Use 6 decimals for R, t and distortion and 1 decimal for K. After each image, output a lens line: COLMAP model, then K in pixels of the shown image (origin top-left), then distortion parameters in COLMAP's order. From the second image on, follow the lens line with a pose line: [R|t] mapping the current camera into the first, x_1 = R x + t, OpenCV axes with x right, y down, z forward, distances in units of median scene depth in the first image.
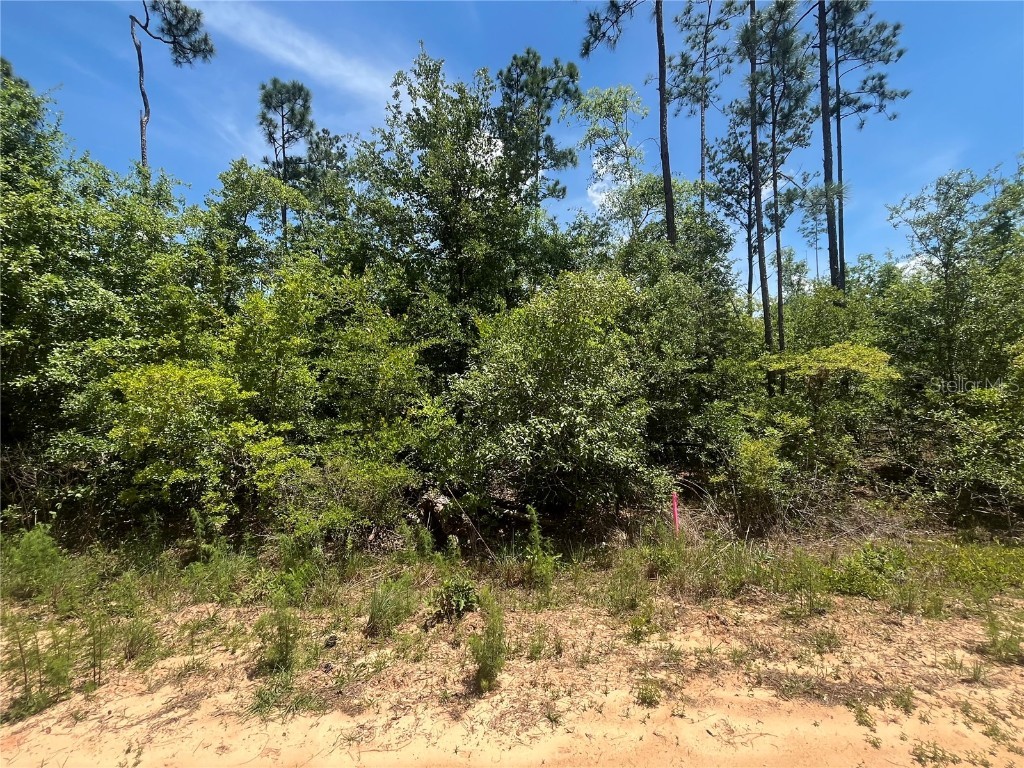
lens RADIAL K [[470.7, 0, 512.9], [0, 470.7, 371.8], [0, 0, 1]] dist [0.002044, 0.000848]
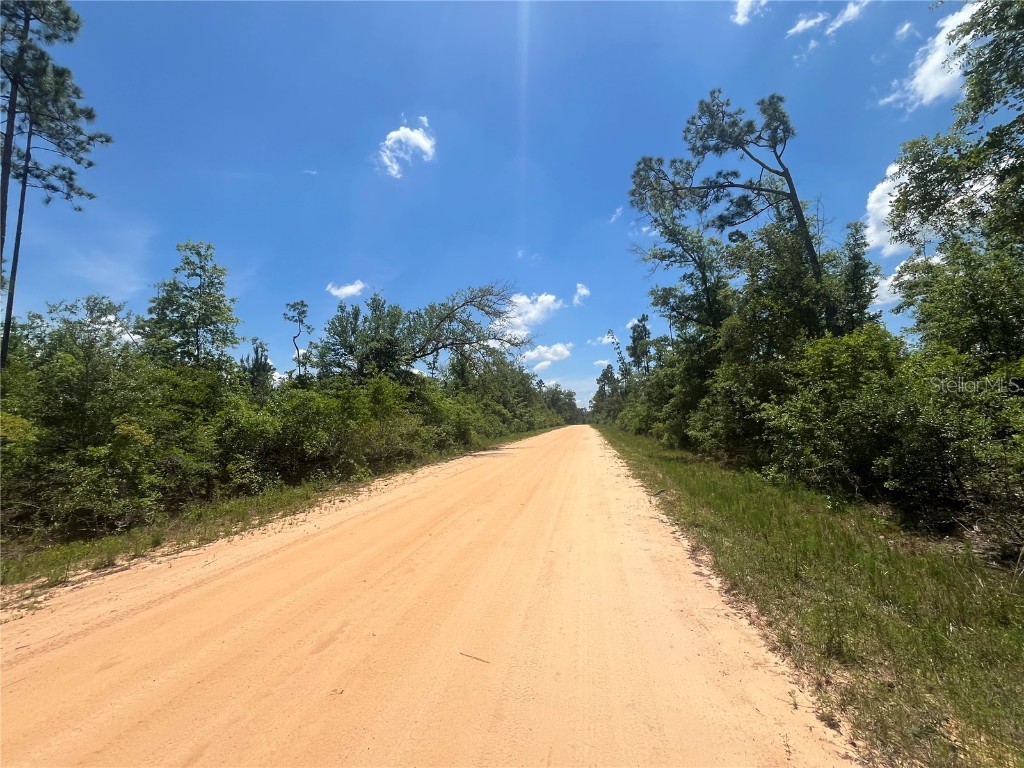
lens RADIAL K [[473.0, 0, 511.2], [0, 473.0, 378.0], [0, 0, 1]] dist [-0.002447, 0.000800]
pose [[0.135810, 0.125253, 0.982786, -0.140349], [-0.016620, 0.992125, -0.124146, -0.007312], [-0.990596, 0.000526, 0.136822, -0.217335]]
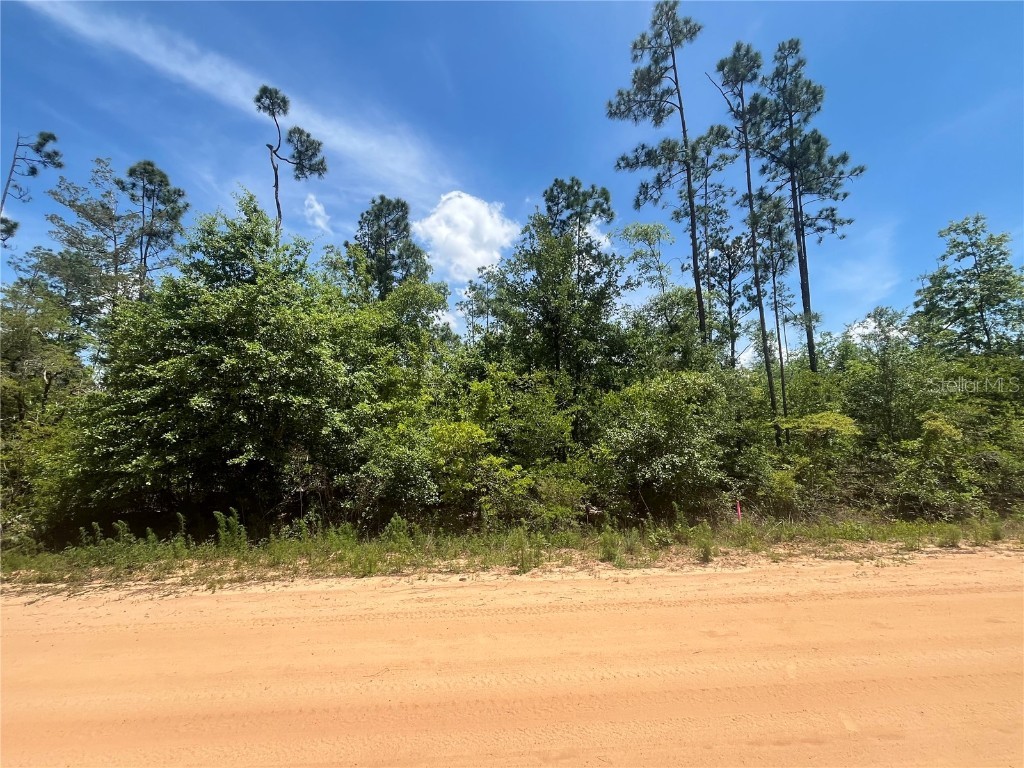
lens RADIAL K [[473.0, 0, 511.2], [0, 473.0, 378.0], [0, 0, 1]] dist [-0.002447, 0.000800]
pose [[0.998333, 0.015628, 0.055552, -0.216560], [-0.010226, 0.995307, -0.096222, -0.004398], [-0.056795, 0.095493, 0.993809, -0.258455]]
